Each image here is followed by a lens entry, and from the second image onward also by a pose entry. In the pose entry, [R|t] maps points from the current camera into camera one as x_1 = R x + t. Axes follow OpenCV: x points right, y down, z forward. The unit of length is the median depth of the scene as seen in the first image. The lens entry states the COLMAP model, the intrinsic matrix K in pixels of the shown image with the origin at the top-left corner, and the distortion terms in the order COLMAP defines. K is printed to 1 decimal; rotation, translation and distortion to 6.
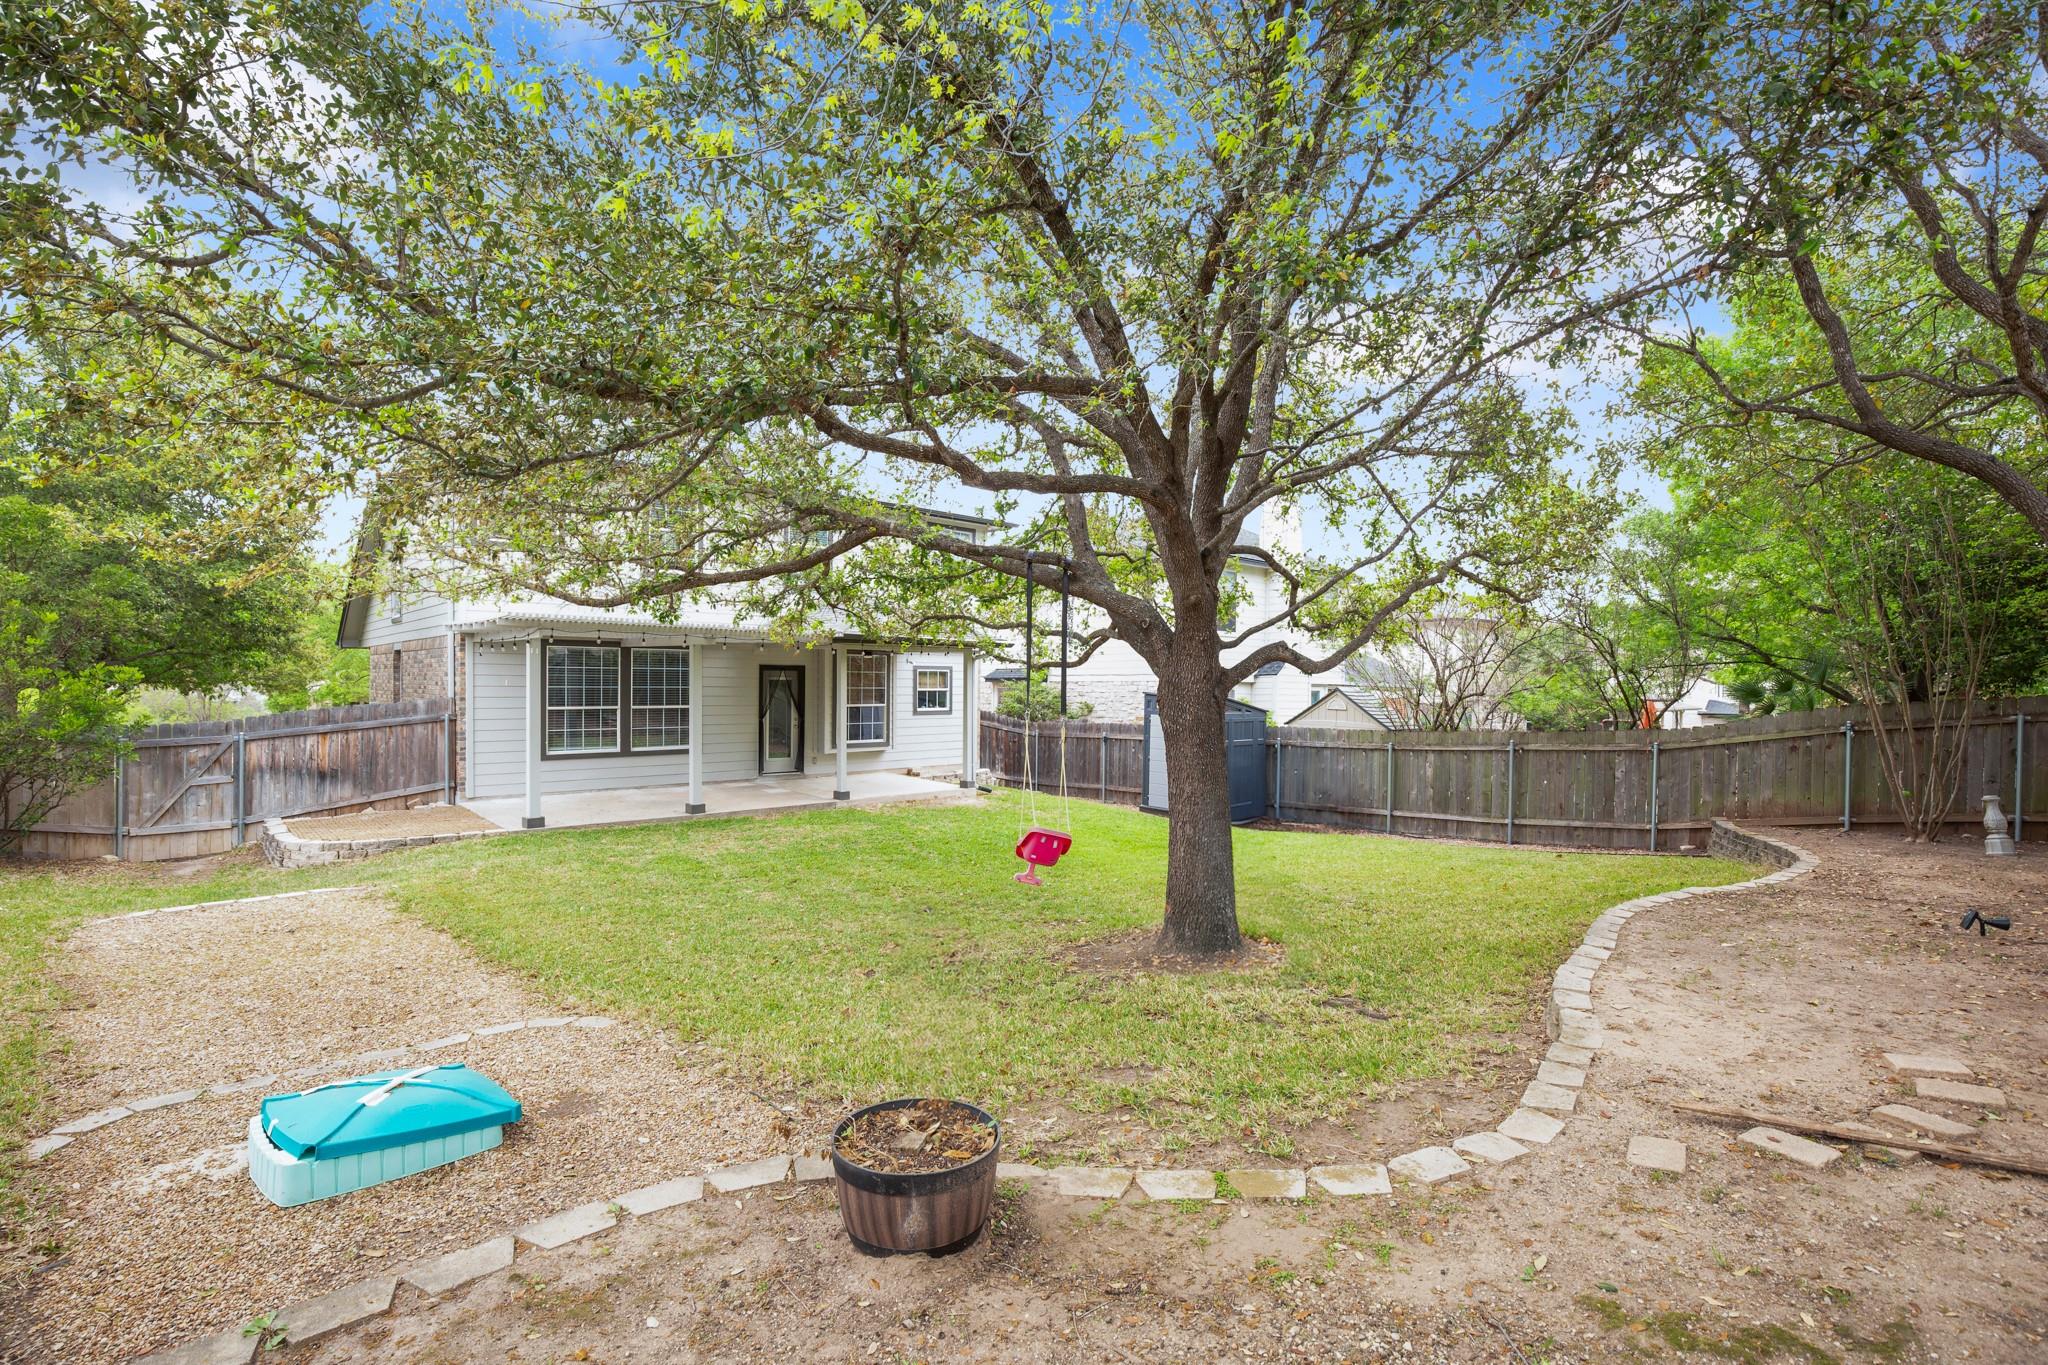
lens RADIAL K [[921.2, 0, 1028.6], [0, 921.2, 683.1], [0, 0, 1]] dist [0.000180, -0.000016]
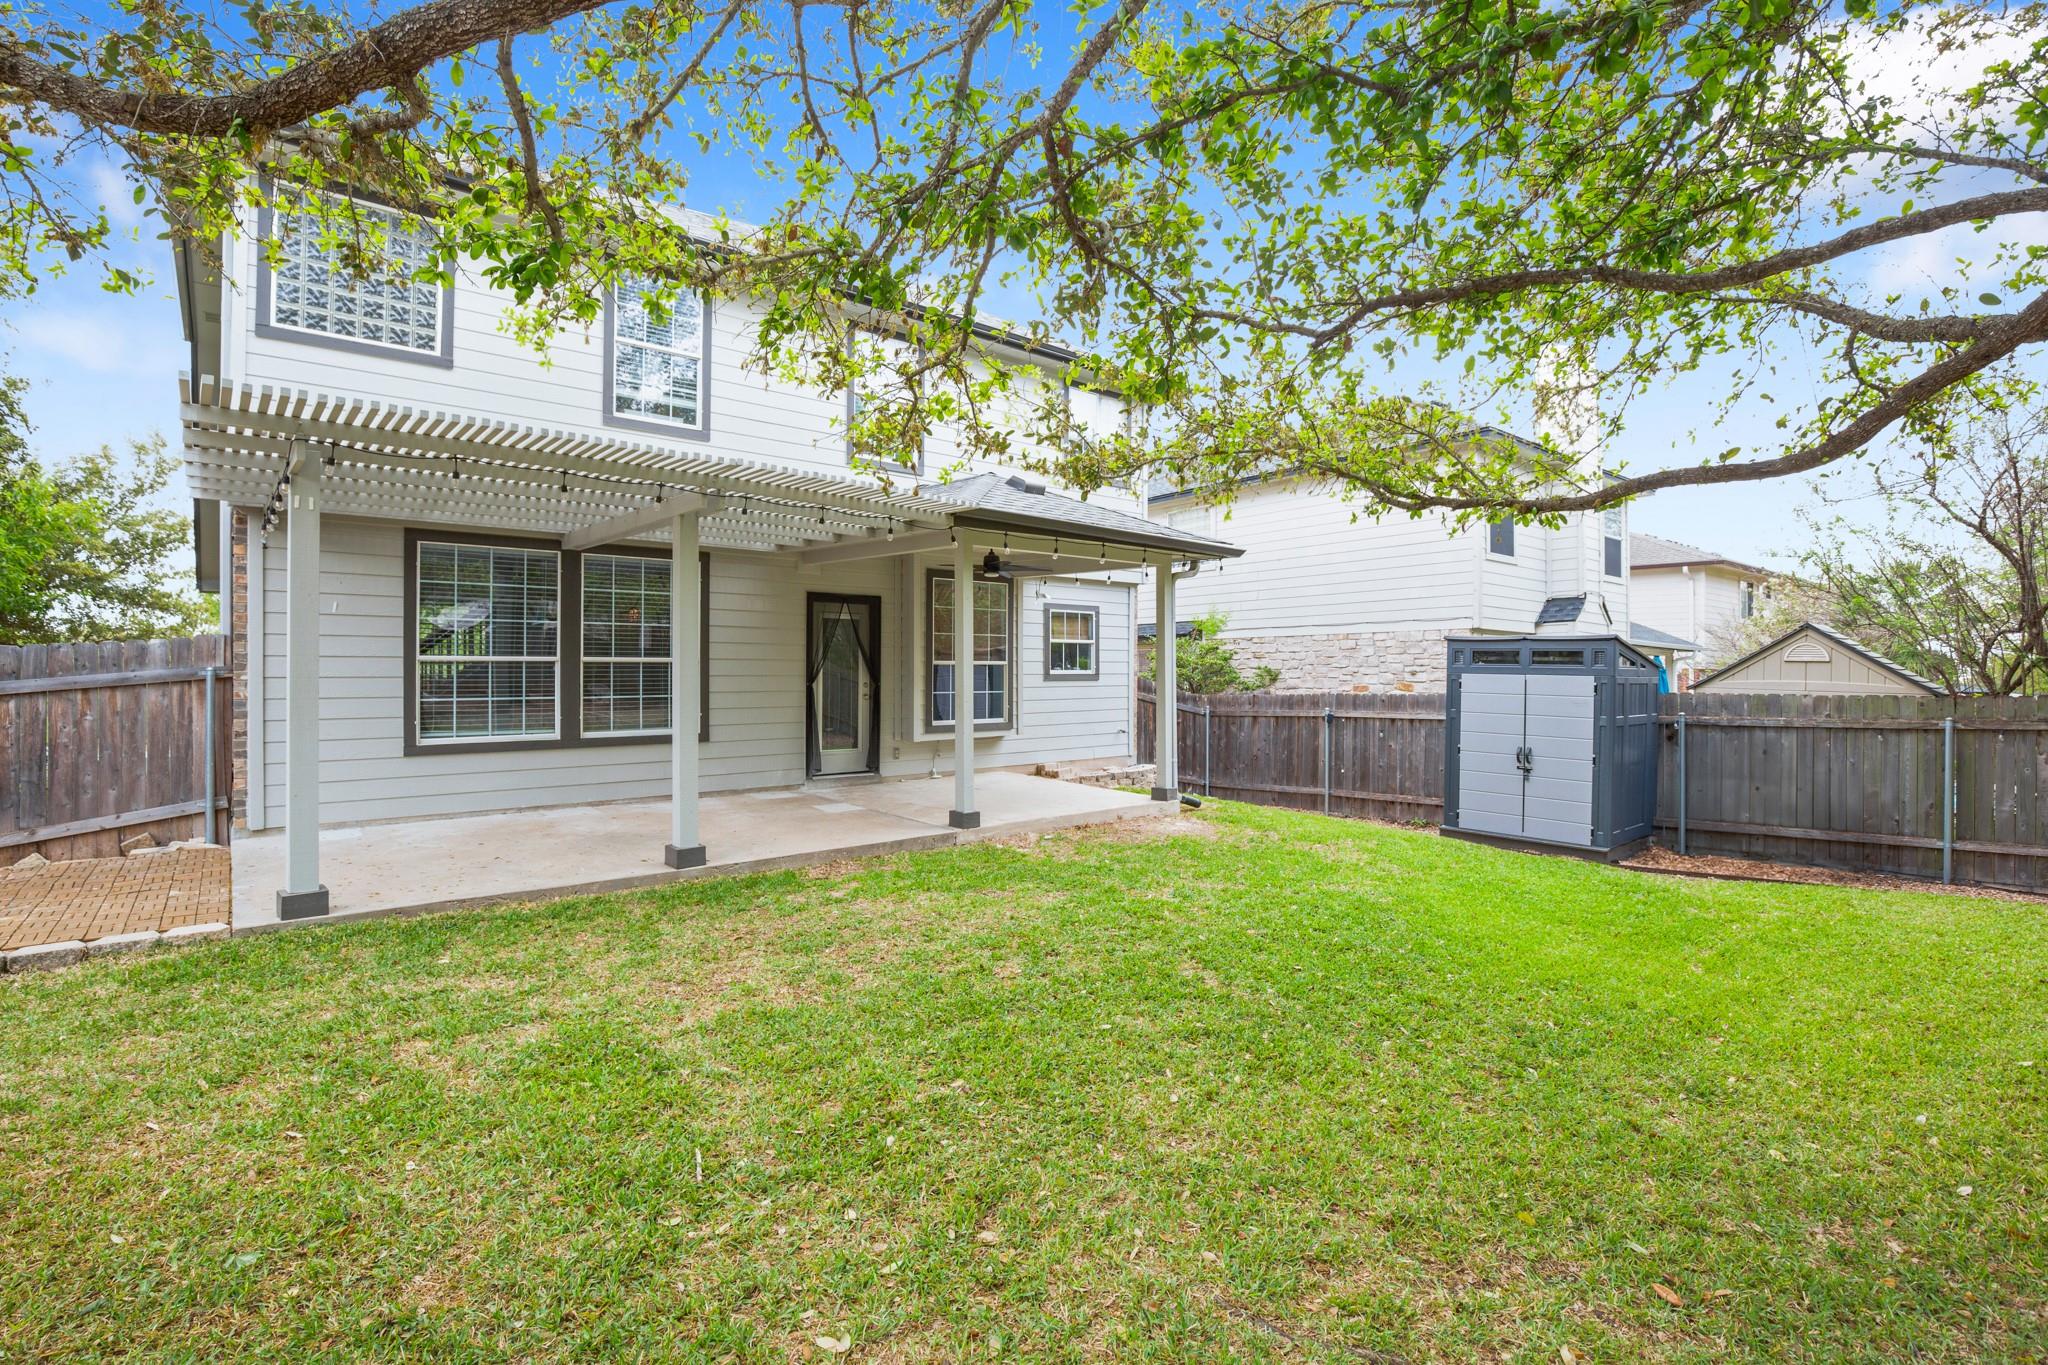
lens RADIAL K [[921.2, 0, 1017.7], [0, 921.2, 674.8], [0, 0, 1]] dist [0.000180, -0.000016]
pose [[0.998919, -0.007332, -0.045899, -0.129446], [0.007476, 0.999968, 0.002973, 0.032275], [0.045875, -0.003313, 0.998942, 0.412811]]
